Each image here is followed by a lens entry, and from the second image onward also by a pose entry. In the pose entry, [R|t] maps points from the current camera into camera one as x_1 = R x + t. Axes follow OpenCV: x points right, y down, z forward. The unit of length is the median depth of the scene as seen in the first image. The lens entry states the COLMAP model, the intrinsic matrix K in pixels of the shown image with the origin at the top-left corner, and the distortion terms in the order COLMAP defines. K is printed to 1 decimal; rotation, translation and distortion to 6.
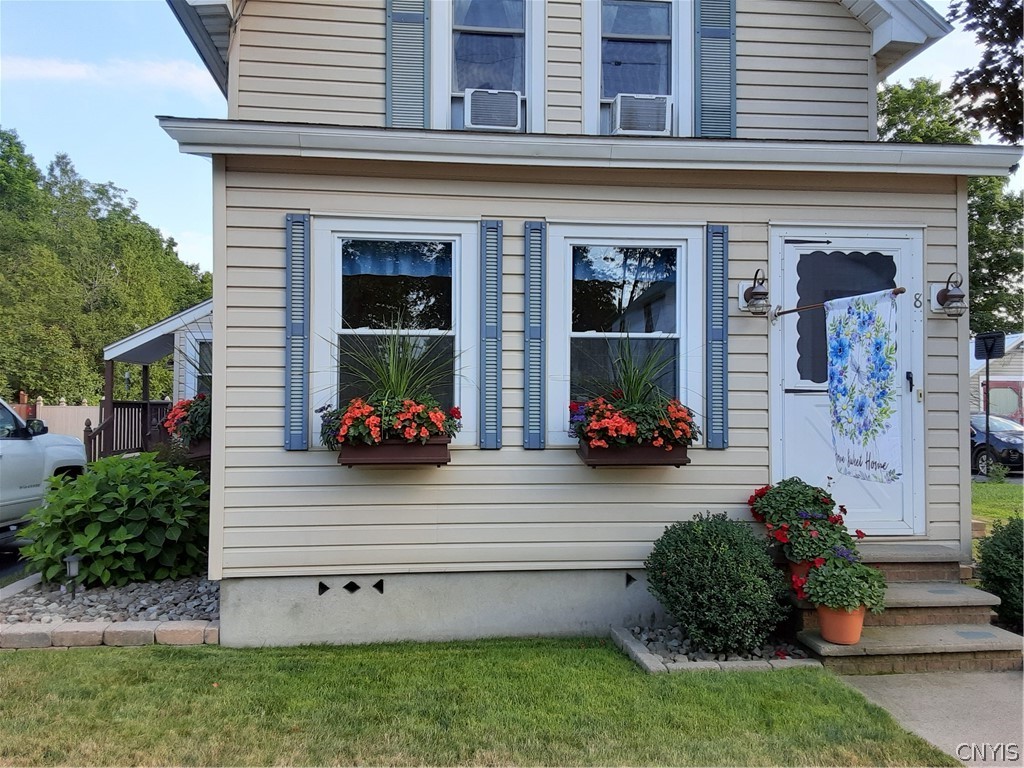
lens RADIAL K [[830.2, 0, 513.8], [0, 830.2, 388.9], [0, 0, 1]] dist [0.111904, -0.166177]
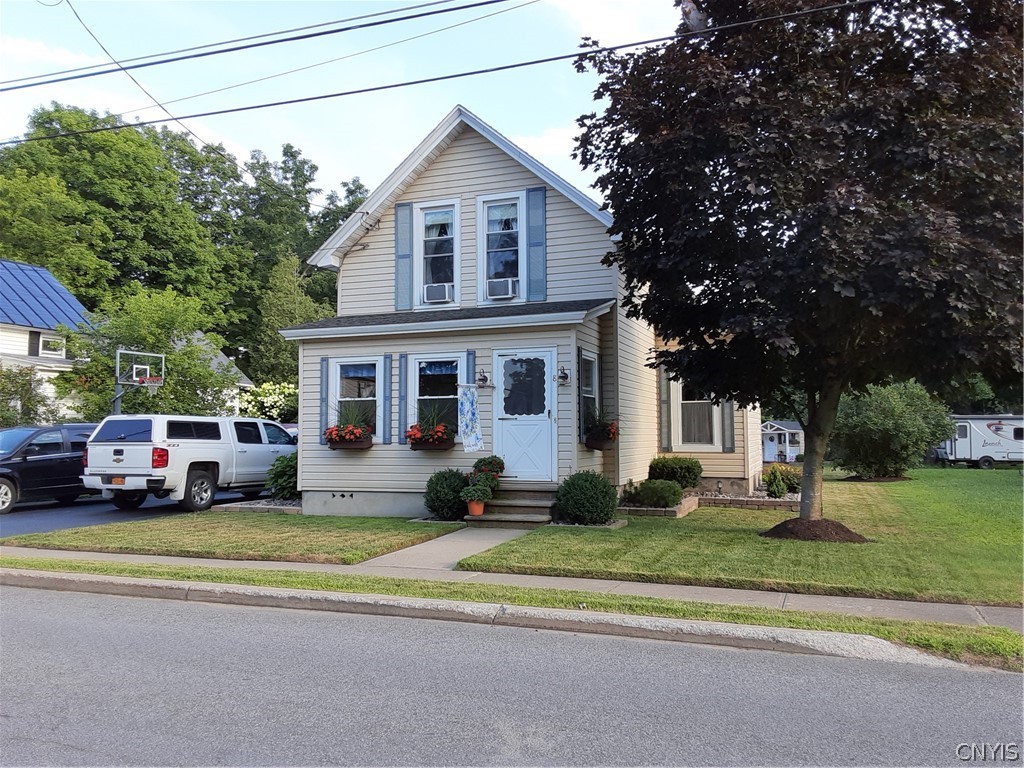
lens RADIAL K [[830.2, 0, 513.8], [0, 830.2, 388.9], [0, 0, 1]] dist [0.111904, -0.166177]
pose [[0.889650, -0.033641, -0.455401, 1.476408], [0.019289, 0.999161, -0.036127, 0.003450], [0.456235, 0.023356, 0.889553, -1.094230]]
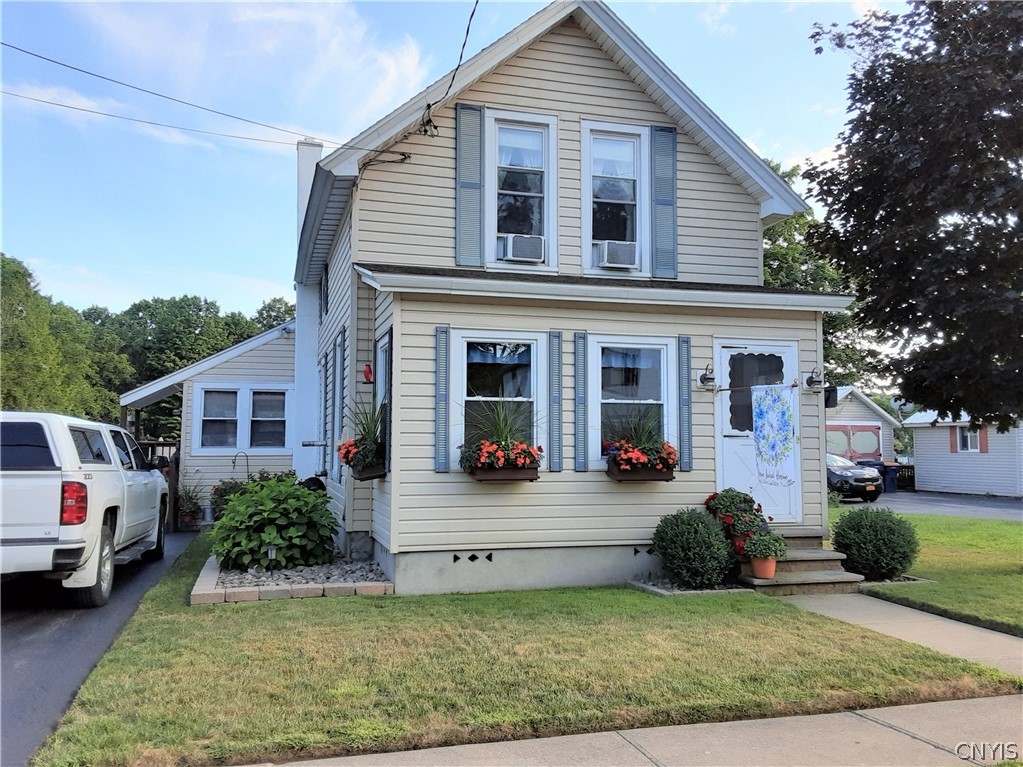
lens RADIAL K [[856.8, 0, 511.5], [0, 856.8, 383.5], [0, 0, 1]] dist [0.089457, -0.004662]
pose [[0.985314, 0.012642, 0.170284, -0.398343], [-0.003914, 0.998666, -0.051492, -0.012747], [-0.170708, 0.050069, 0.984049, -0.641790]]
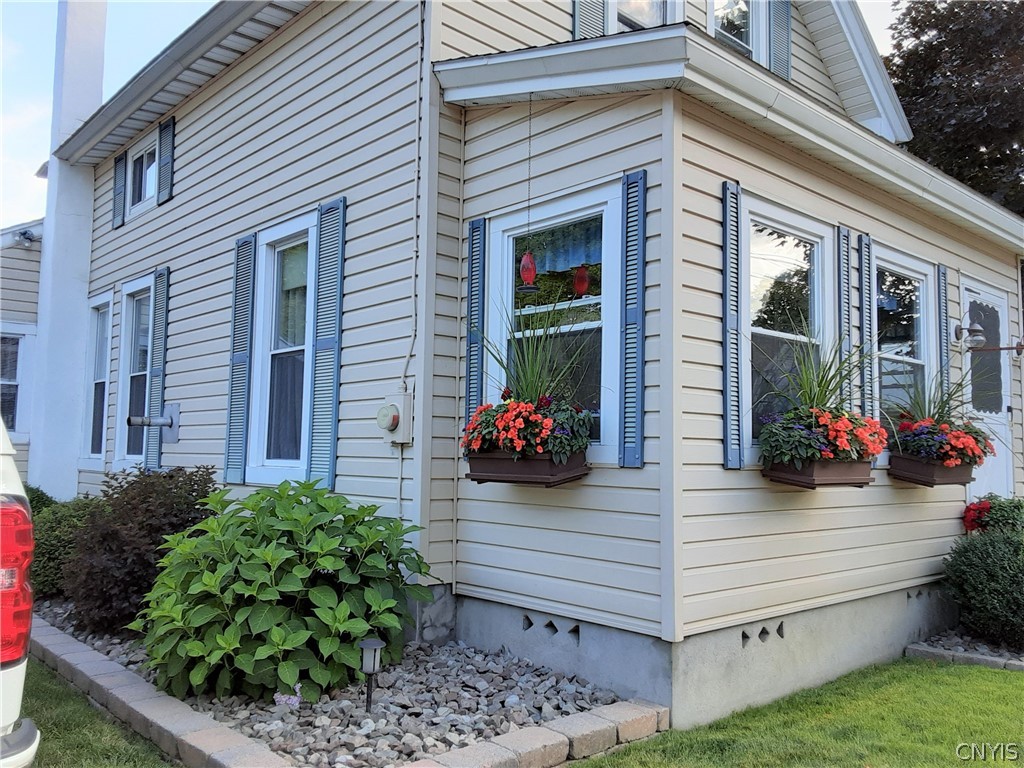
lens RADIAL K [[830.2, 0, 513.8], [0, 830.2, 388.9], [0, 0, 1]] dist [0.111904, -0.166177]
pose [[0.805132, 0.053558, 0.590673, -0.887997], [-0.026050, 0.998147, -0.054998, 0.043672], [-0.592524, 0.028894, 0.805035, 0.452877]]
